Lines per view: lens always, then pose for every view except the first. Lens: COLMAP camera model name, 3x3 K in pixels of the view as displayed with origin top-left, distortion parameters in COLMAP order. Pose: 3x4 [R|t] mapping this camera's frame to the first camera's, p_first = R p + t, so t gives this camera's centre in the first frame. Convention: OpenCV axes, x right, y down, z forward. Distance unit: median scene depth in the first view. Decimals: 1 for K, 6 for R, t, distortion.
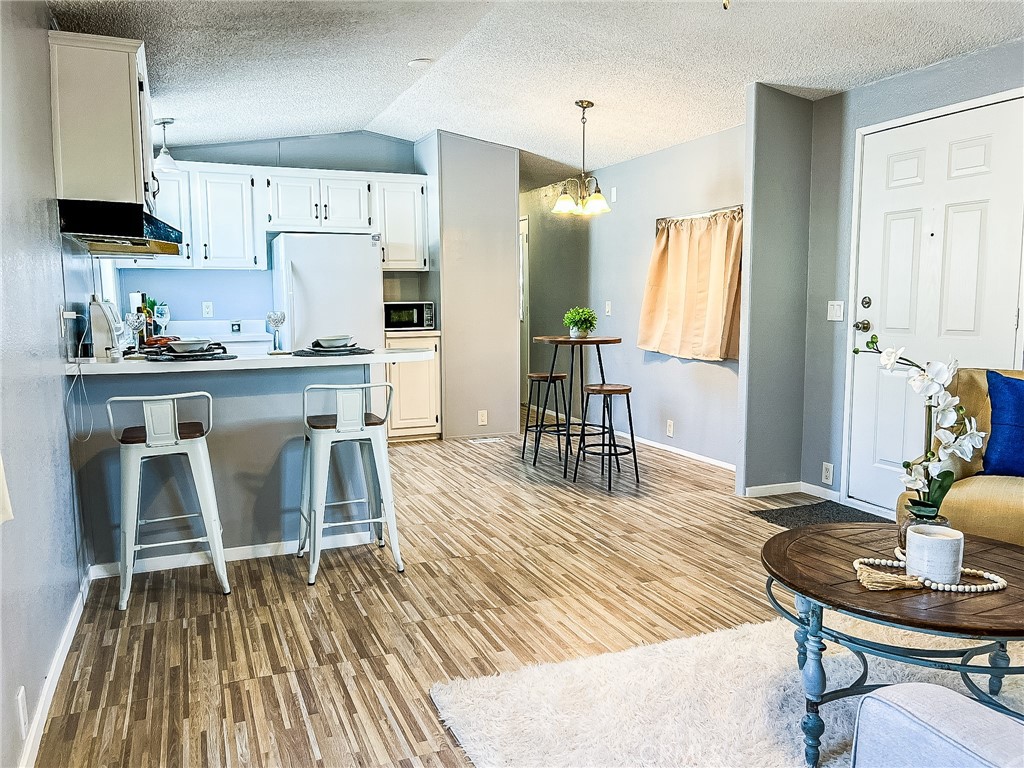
lens RADIAL K [[781.9, 0, 512.3], [0, 781.9, 383.3], [0, 0, 1]] dist [0.004299, 0.004310]
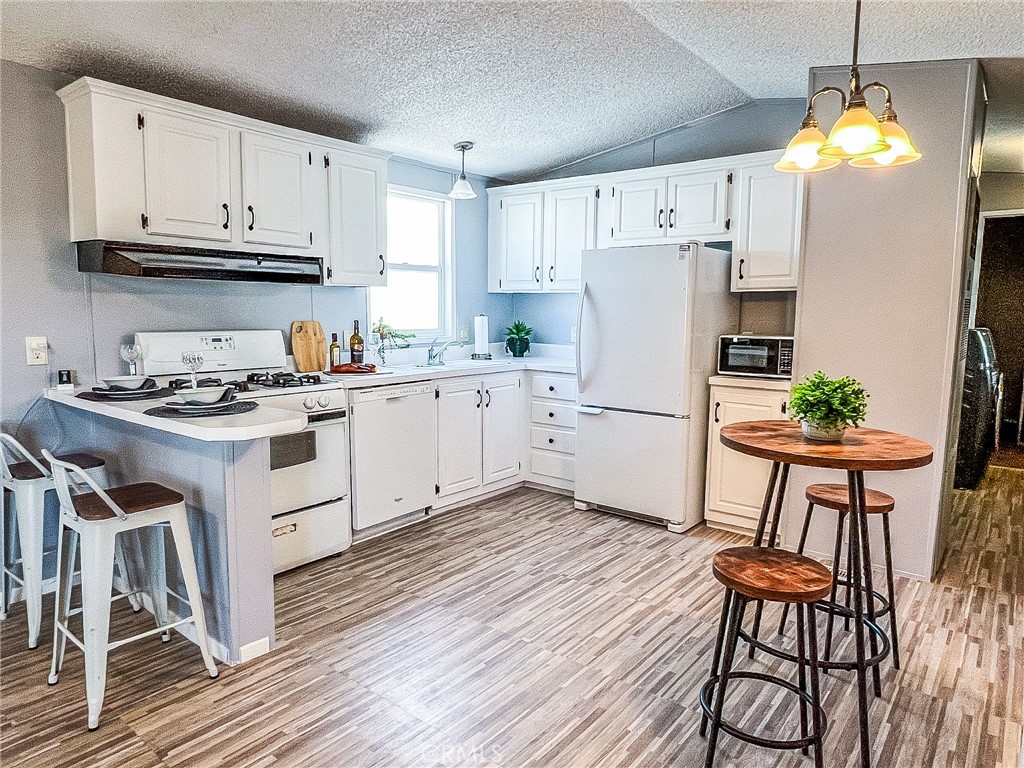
lens RADIAL K [[647.9, 0, 513.3], [0, 647.9, 385.0], [0, 0, 1]] dist [-0.007105, -0.001678]
pose [[0.481233, 0.119817, -0.868365, 0.284788], [-0.109161, 0.991095, 0.076256, -0.086970], [0.869769, 0.058095, 0.490027, 0.568379]]
